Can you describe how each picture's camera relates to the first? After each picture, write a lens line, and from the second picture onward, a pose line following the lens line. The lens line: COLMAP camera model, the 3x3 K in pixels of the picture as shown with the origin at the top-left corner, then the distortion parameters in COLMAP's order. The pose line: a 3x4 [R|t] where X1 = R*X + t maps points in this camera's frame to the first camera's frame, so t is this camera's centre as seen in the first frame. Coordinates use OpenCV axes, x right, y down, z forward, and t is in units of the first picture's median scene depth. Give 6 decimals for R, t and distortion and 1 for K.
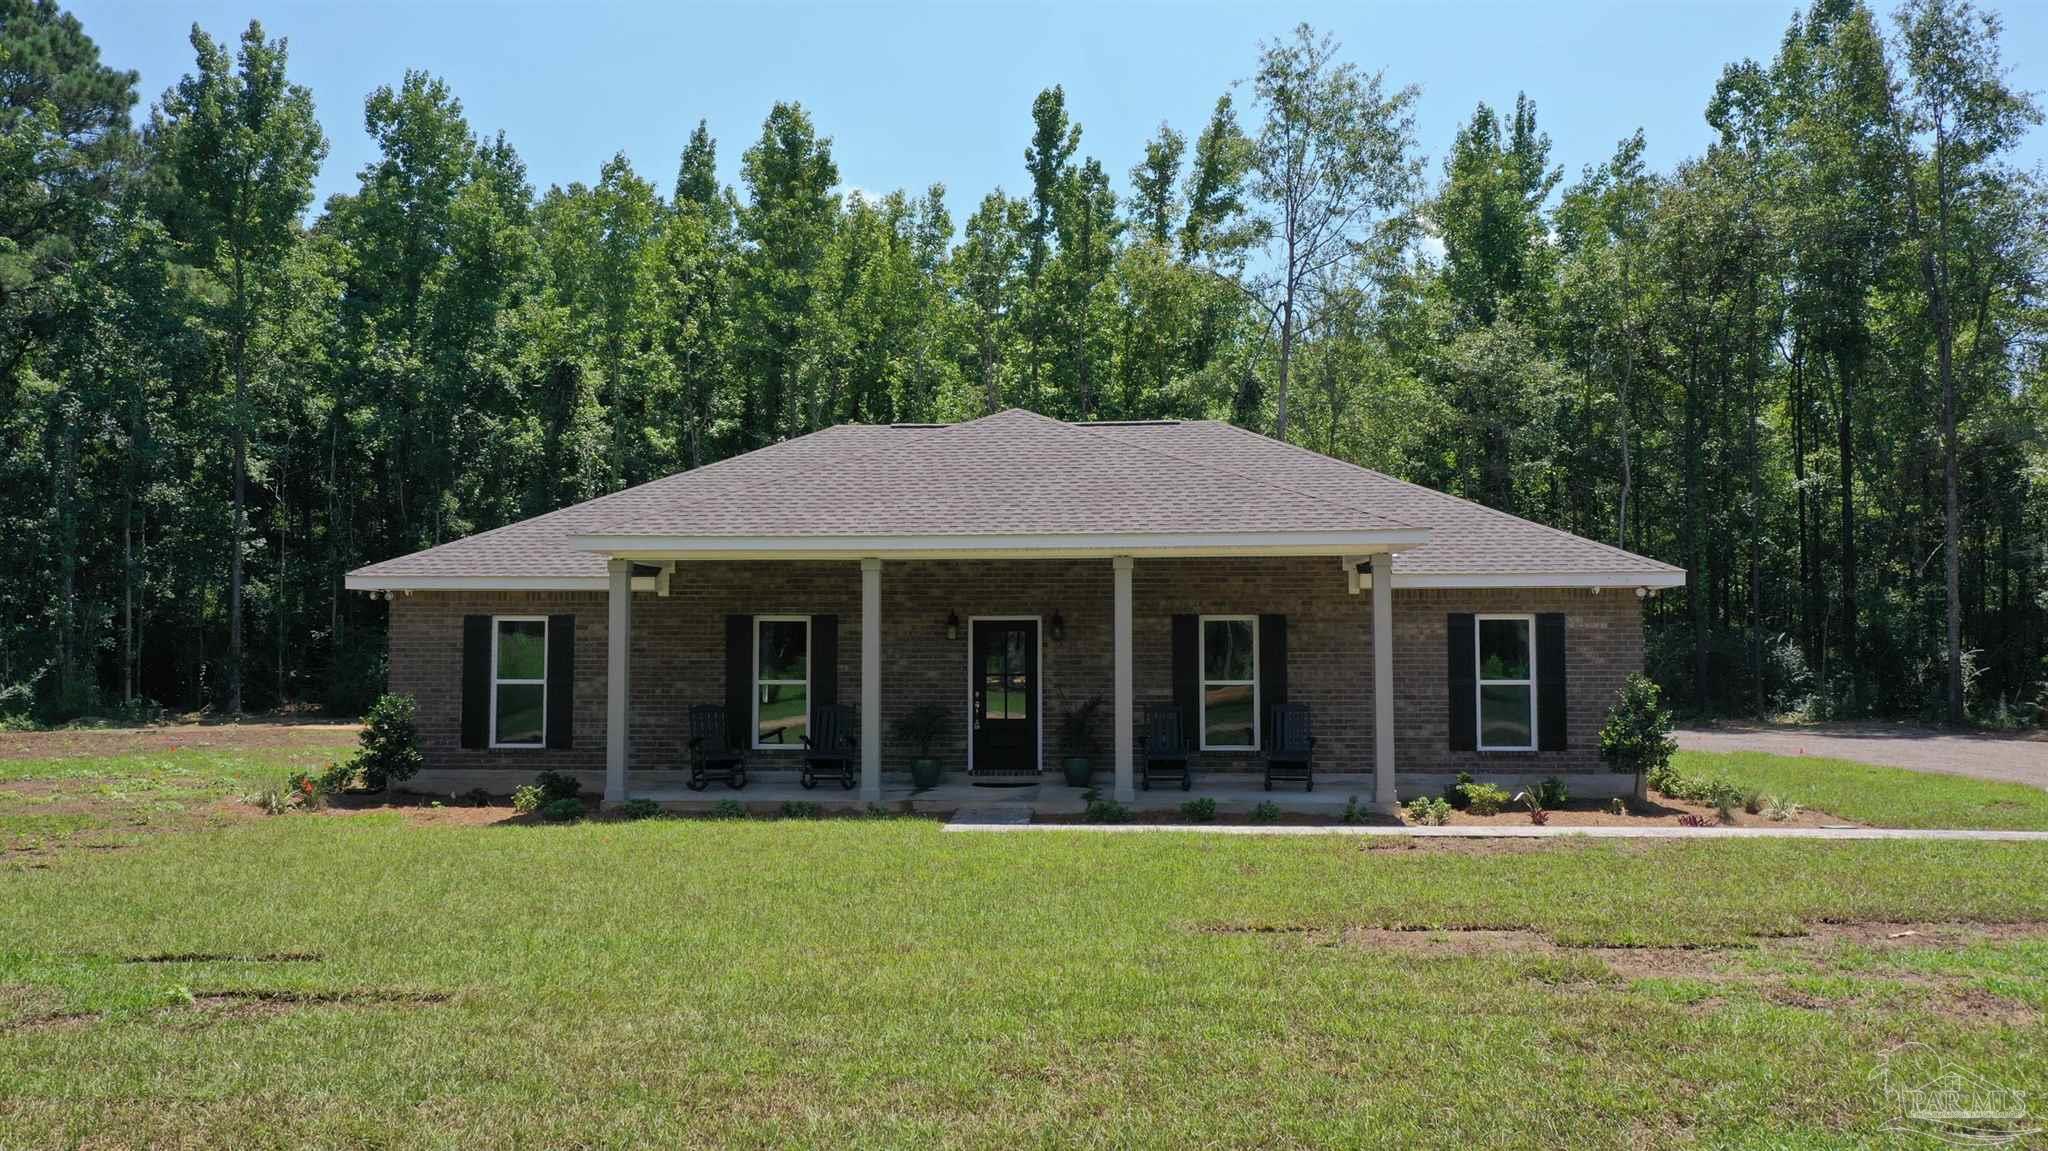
lens RADIAL K [[1630.8, 0, 1024.0], [0, 1630.8, 575.5], [0, 0, 1]] dist [0.009383, 0.005766]
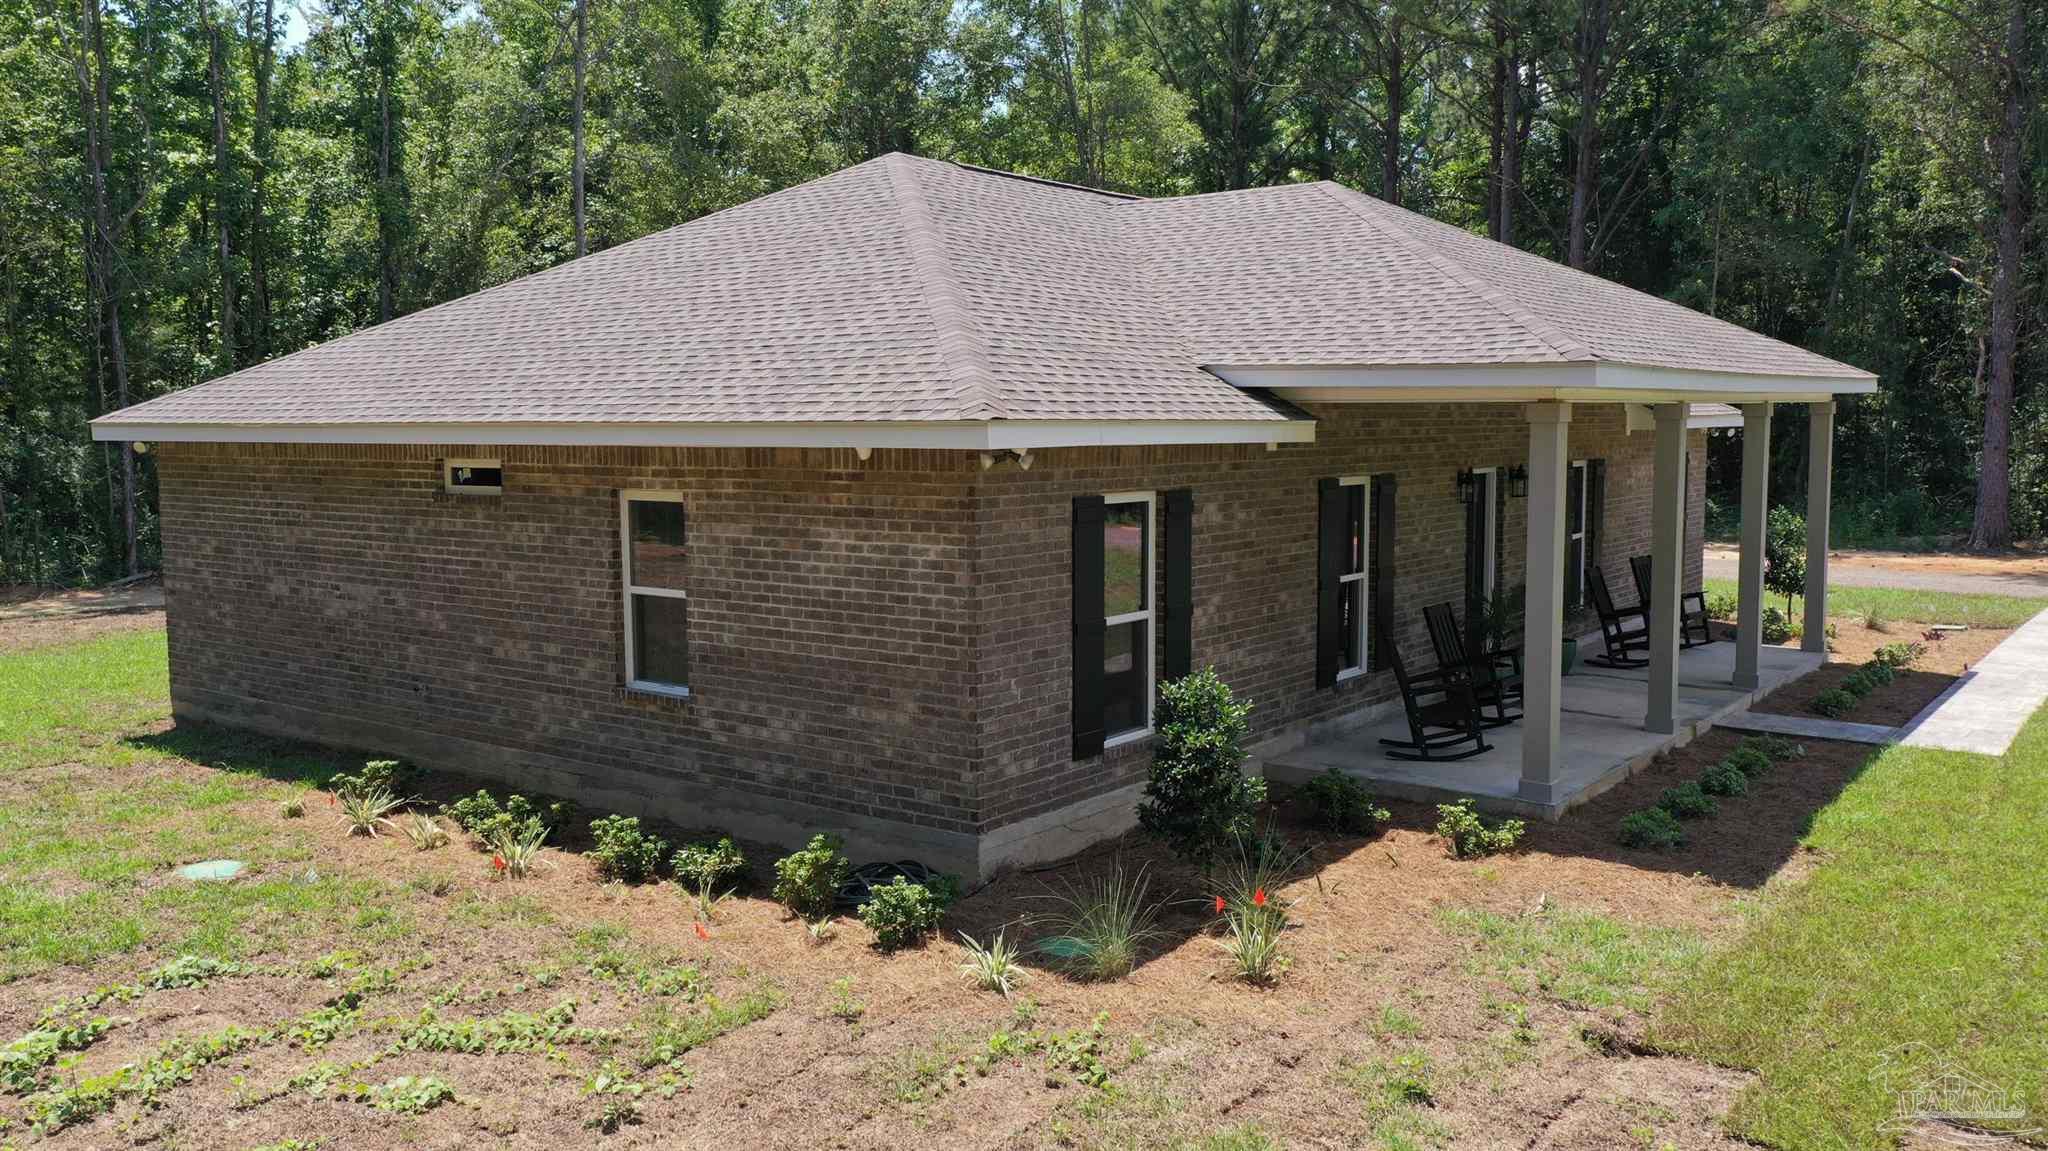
lens RADIAL K [[1630.8, 0, 1024.0], [0, 1630.8, 575.5], [0, 0, 1]] dist [0.009383, 0.005766]
pose [[0.554936, -0.084047, 0.827636, -0.371379], [-0.046892, 0.990141, 0.131991, -0.007940], [-0.830570, -0.112057, 0.545524, 0.363685]]
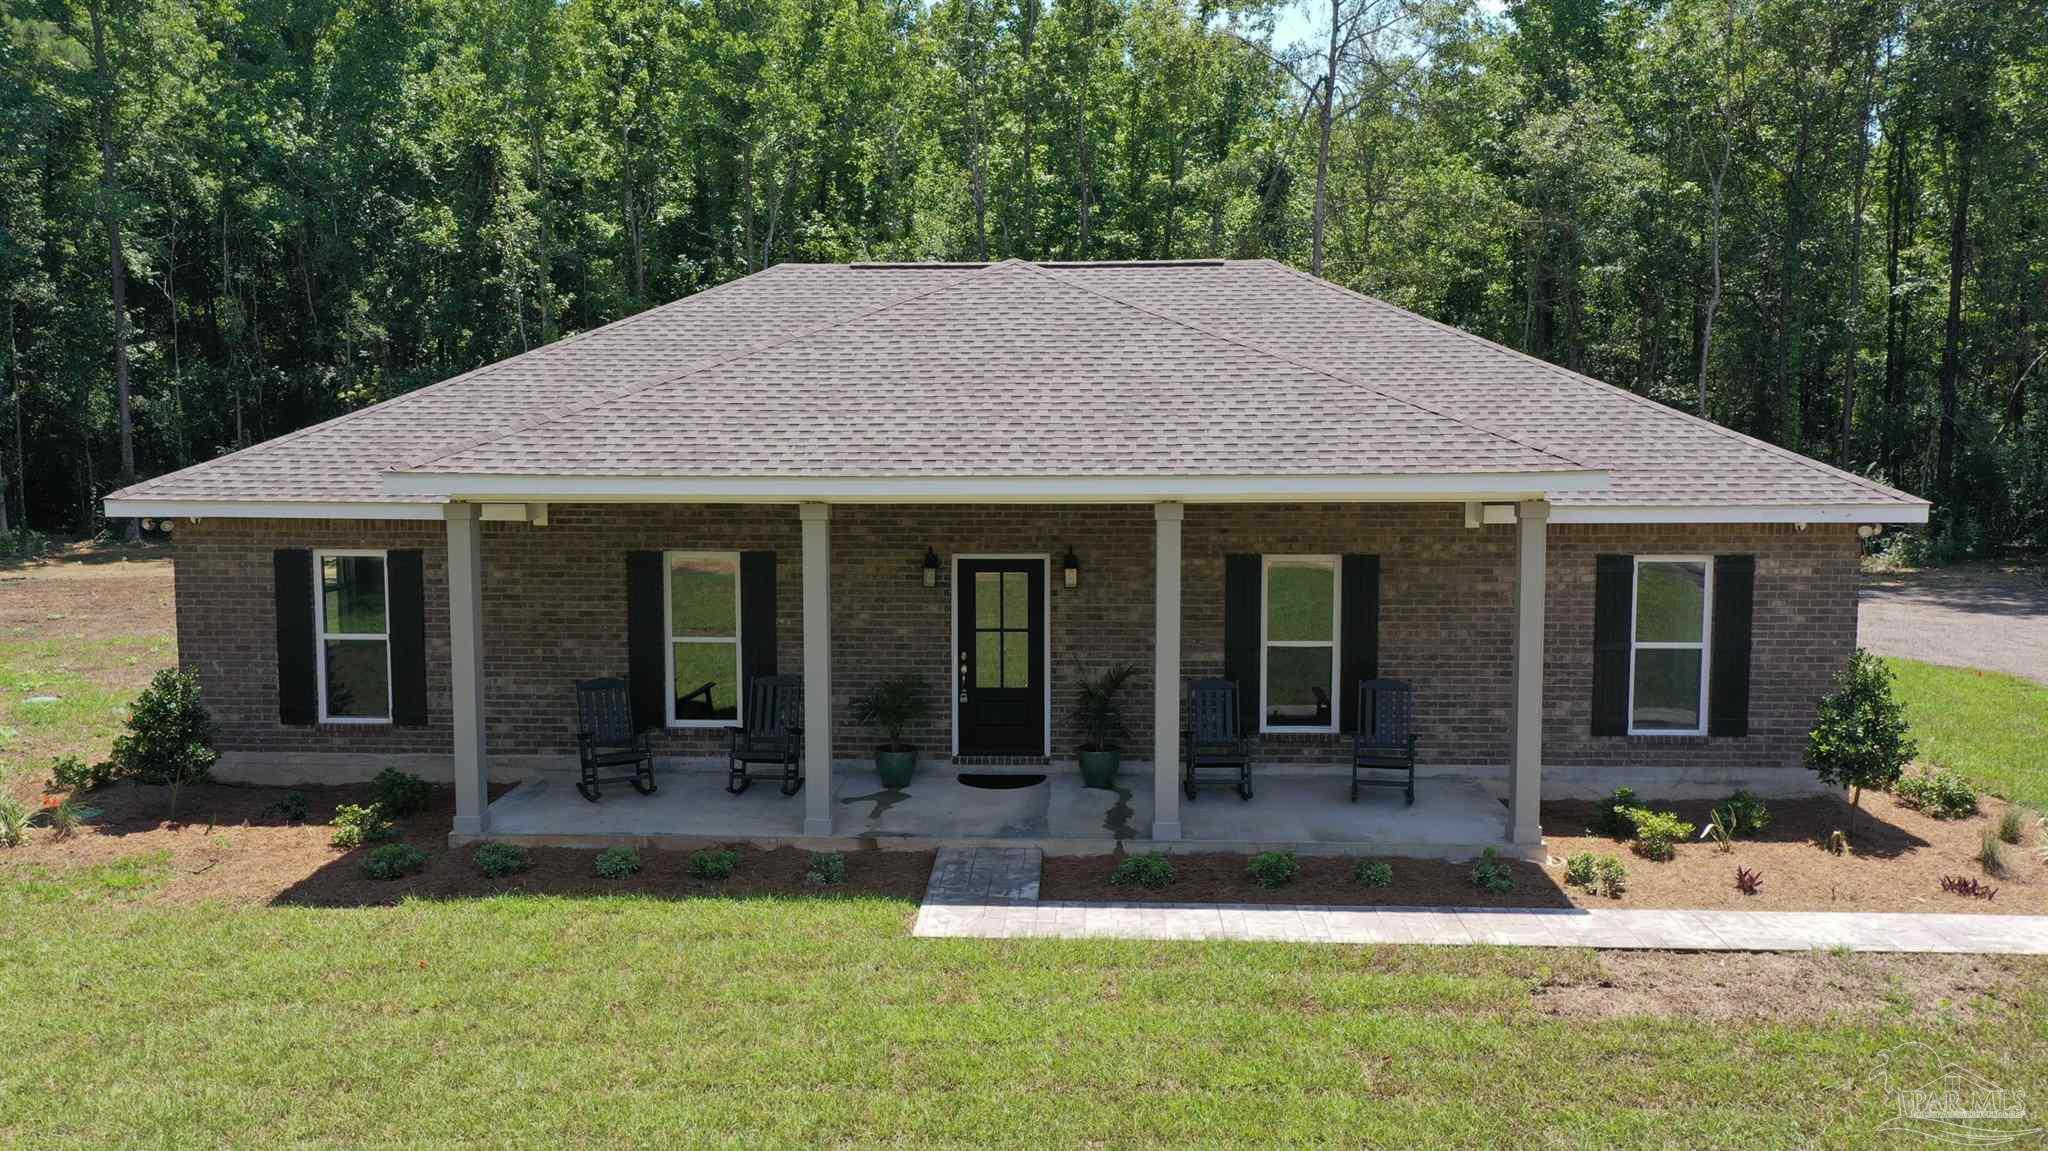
lens RADIAL K [[1630.8, 0, 1024.0], [0, 1630.8, 575.5], [0, 0, 1]] dist [0.009383, 0.005766]
pose [[0.999951, 0.000113, 0.009886, -0.004055], [-0.001577, 0.988950, 0.148239, -0.036574], [-0.009760, -0.148247, 0.988902, 0.126418]]
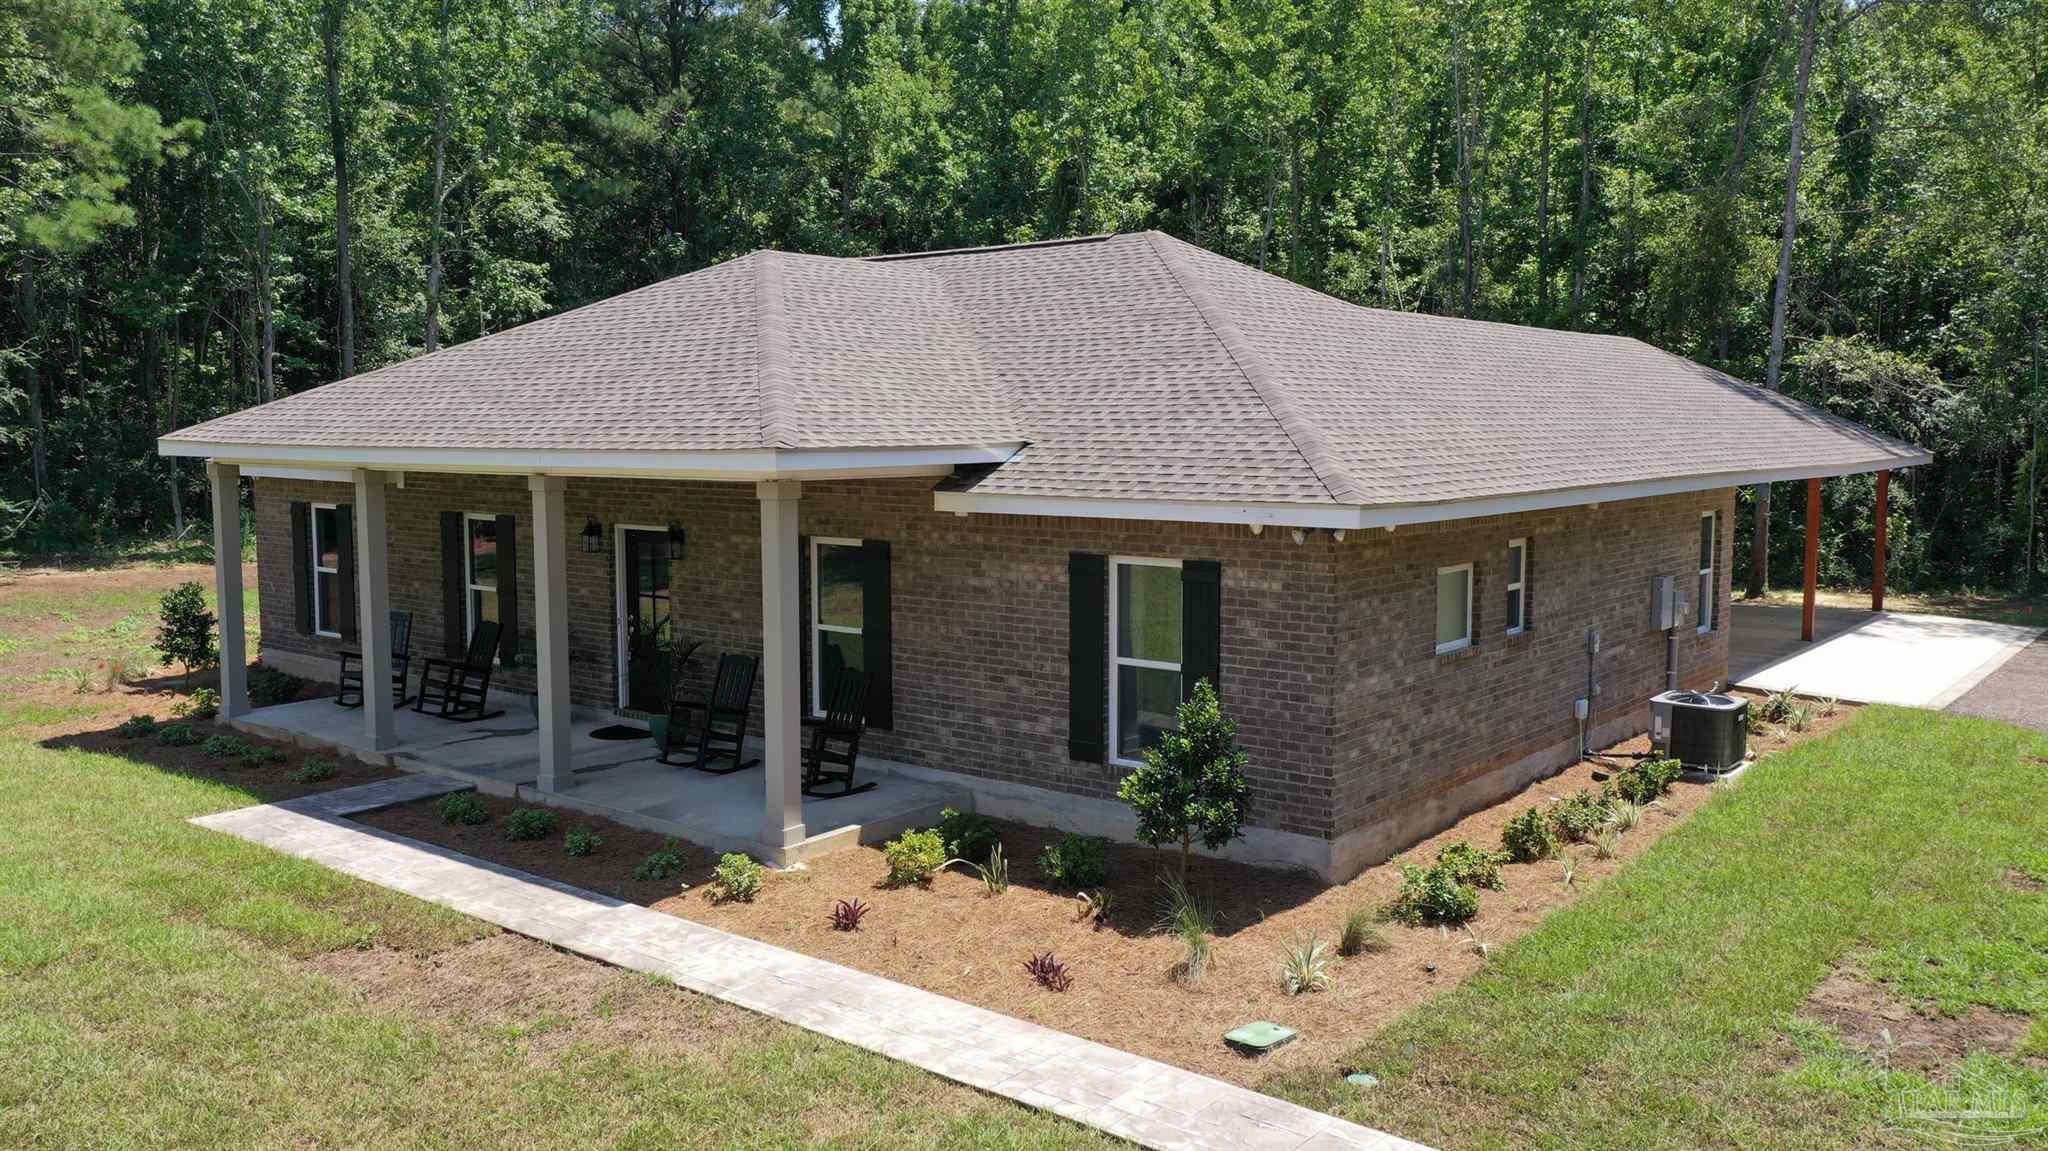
lens RADIAL K [[1630.8, 0, 1024.0], [0, 1630.8, 575.5], [0, 0, 1]] dist [0.009383, 0.005766]
pose [[0.810302, 0.058017, -0.583133, 0.296278], [0.029306, 0.989830, 0.139203, -0.027775], [0.585279, -0.129885, 0.800361, 0.222179]]
